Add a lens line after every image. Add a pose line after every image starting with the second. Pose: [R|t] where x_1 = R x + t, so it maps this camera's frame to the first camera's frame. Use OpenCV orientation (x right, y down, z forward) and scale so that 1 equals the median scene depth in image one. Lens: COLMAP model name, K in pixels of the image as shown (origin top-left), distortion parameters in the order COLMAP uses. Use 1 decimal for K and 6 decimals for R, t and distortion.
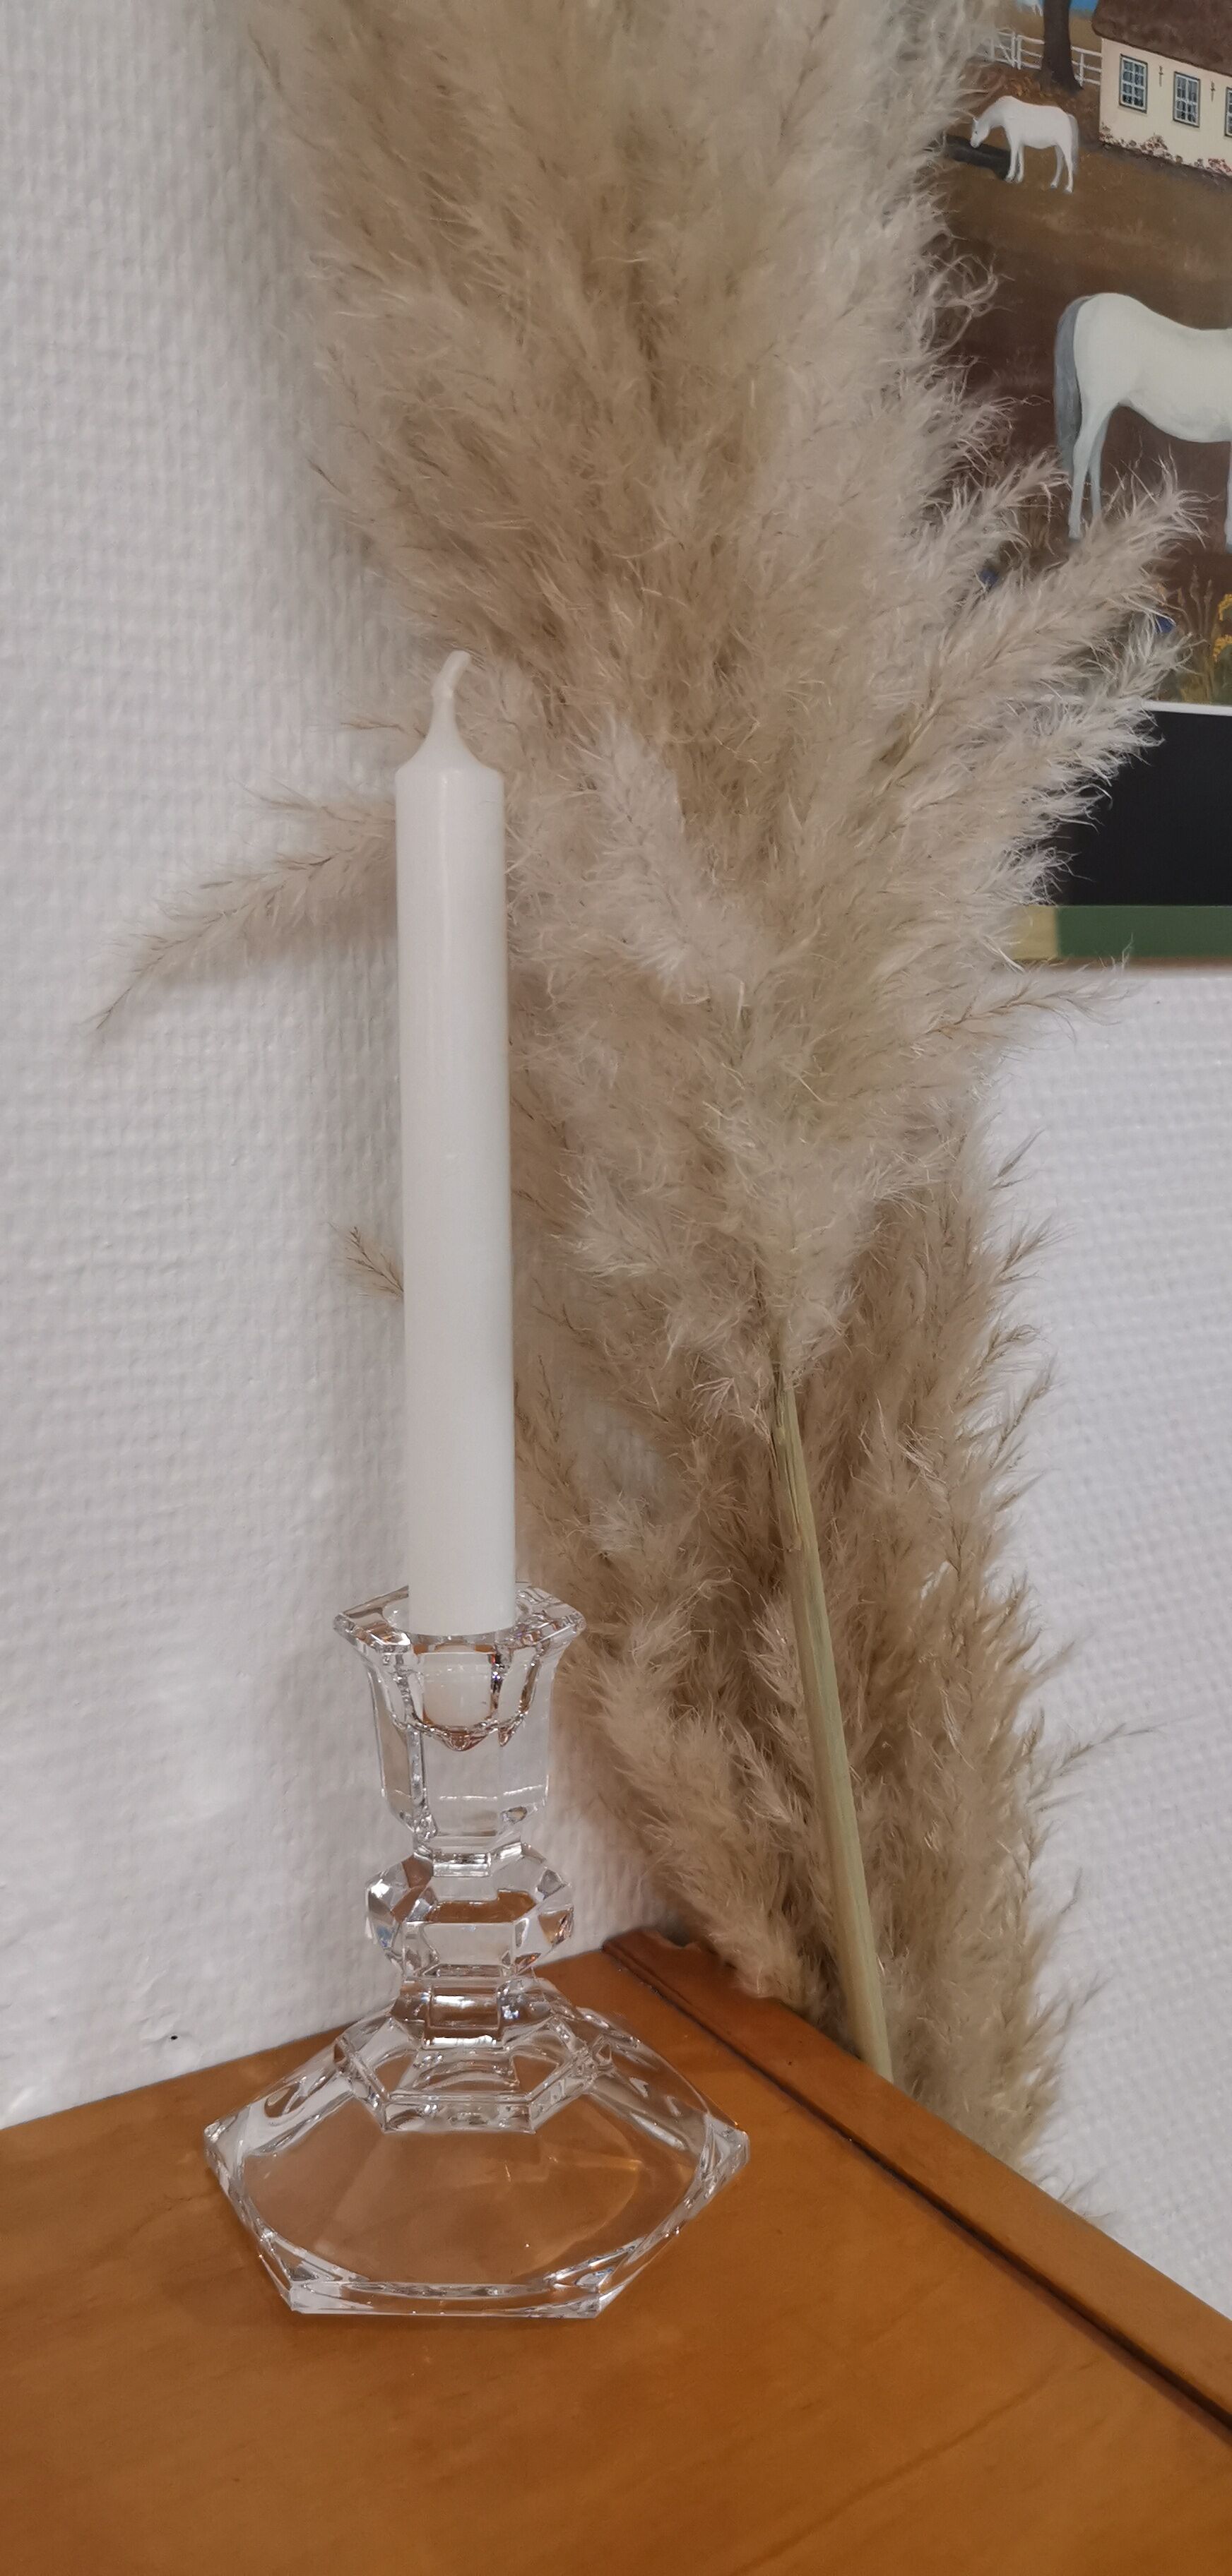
lens RADIAL K [[2016.1, 0, 617.5], [0, 2016.1, 1278.4], [0, 0, 1]] dist [0.005720, -0.026937]
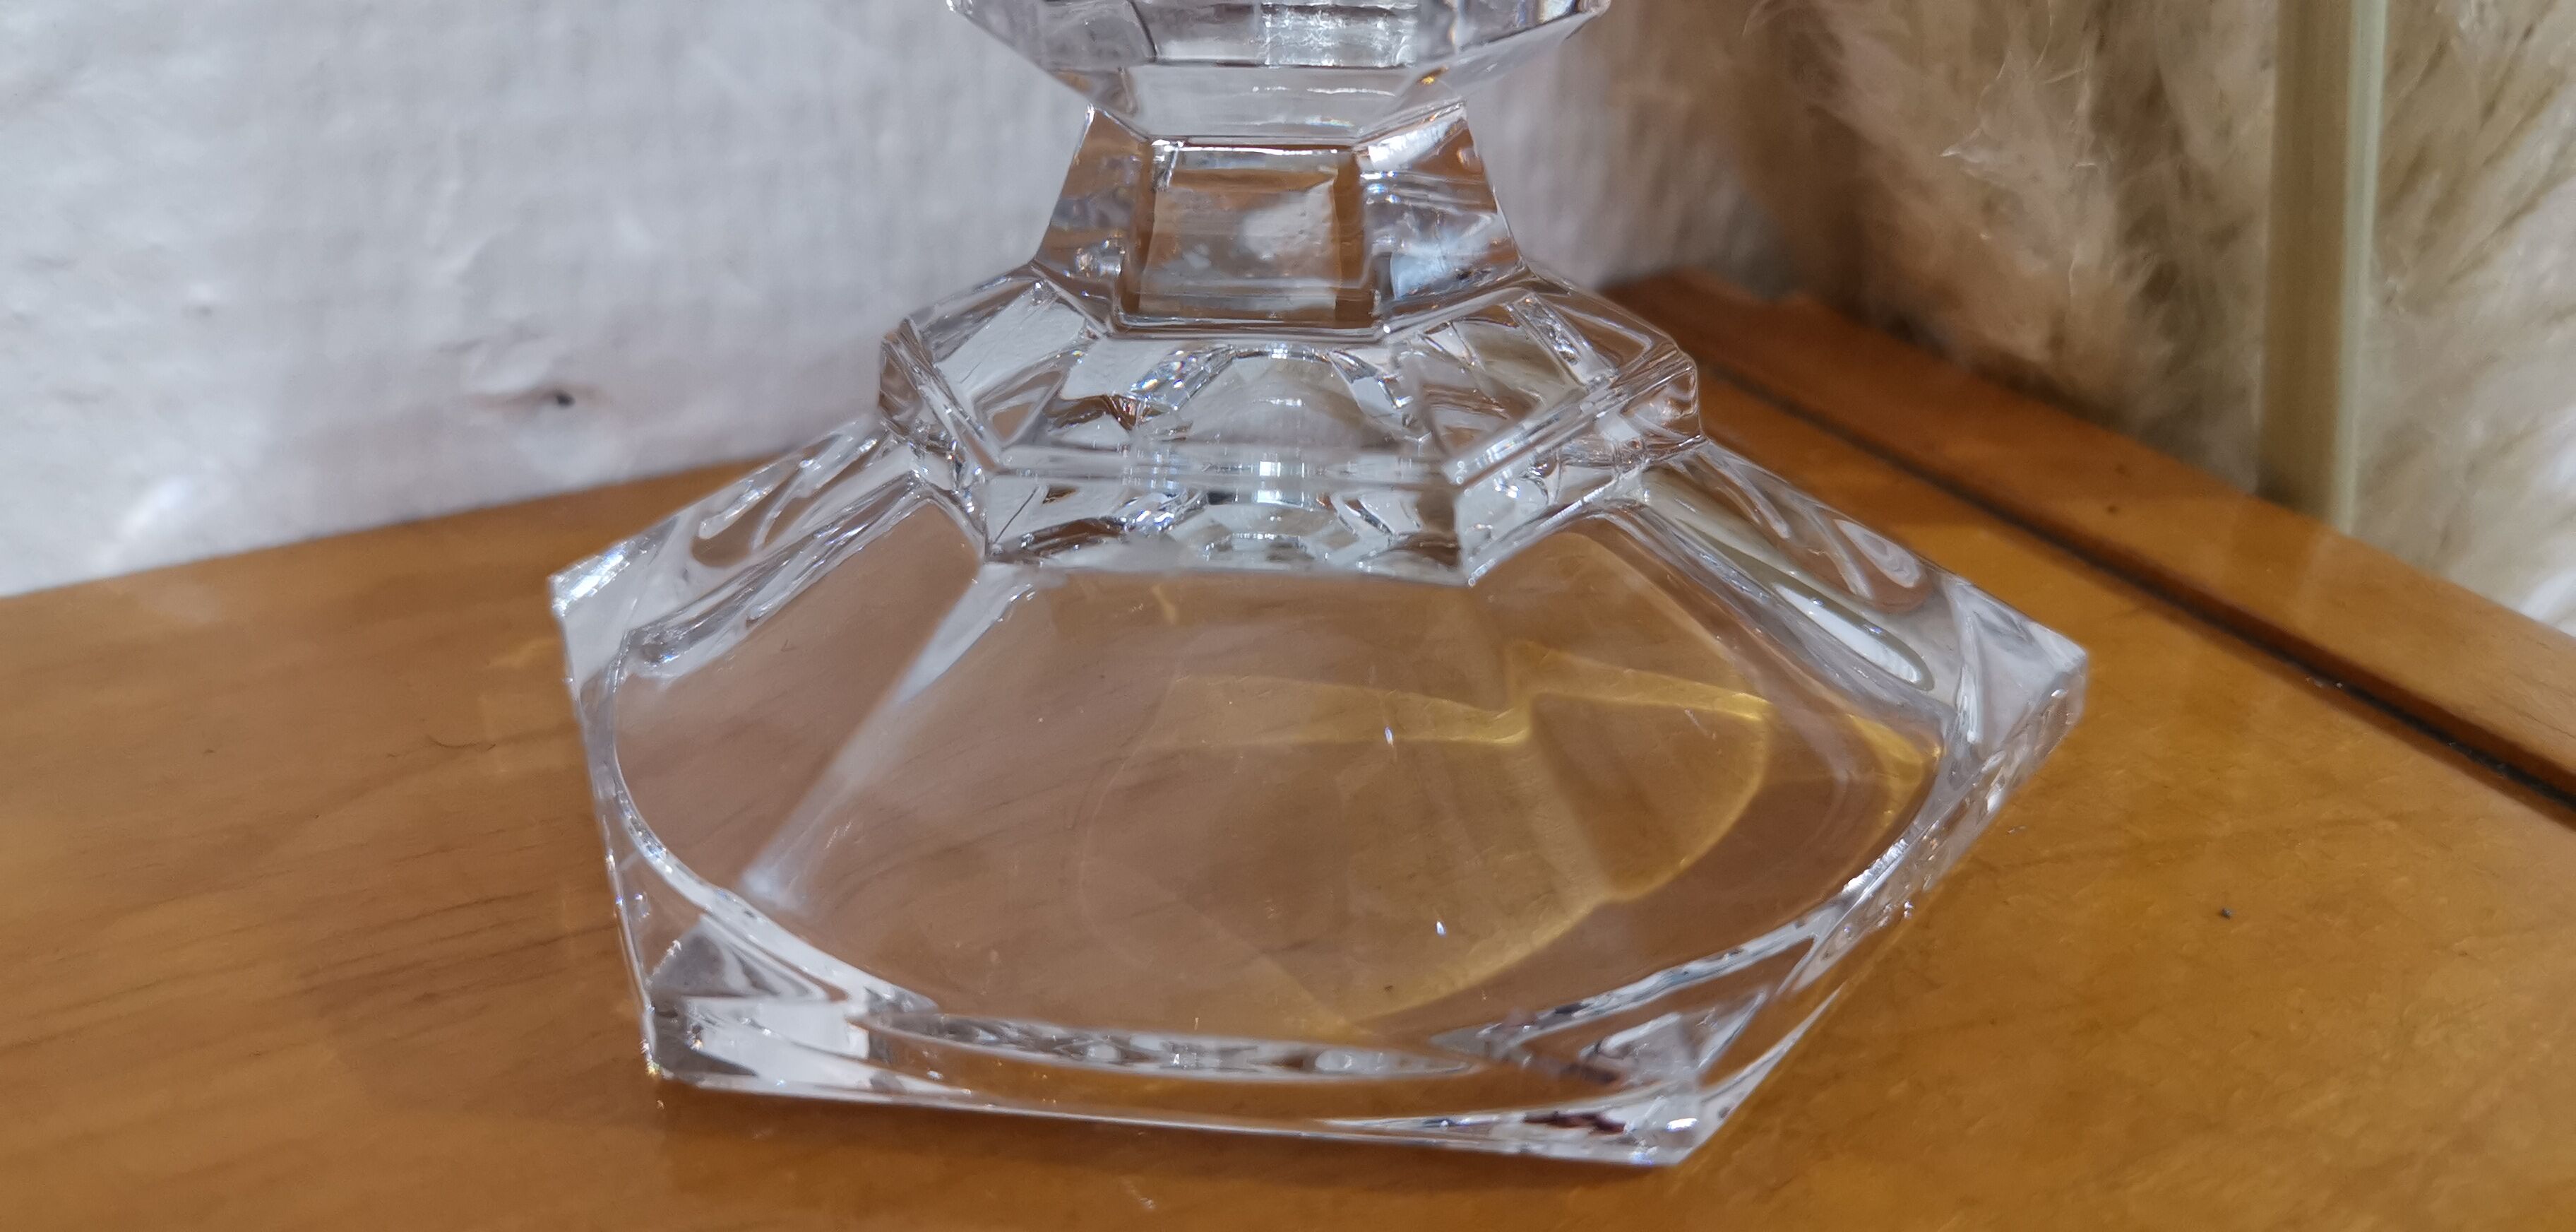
lens RADIAL K [[2016.1, 0, 1281.3], [0, 2016.1, 617.1], [0, 0, 1]] dist [0.005720, -0.026937]
pose [[0.995099, 0.040589, -0.090165, -0.036902], [-0.010277, 0.949381, 0.313958, 0.296011], [0.098344, -0.311493, 0.945146, 0.629469]]
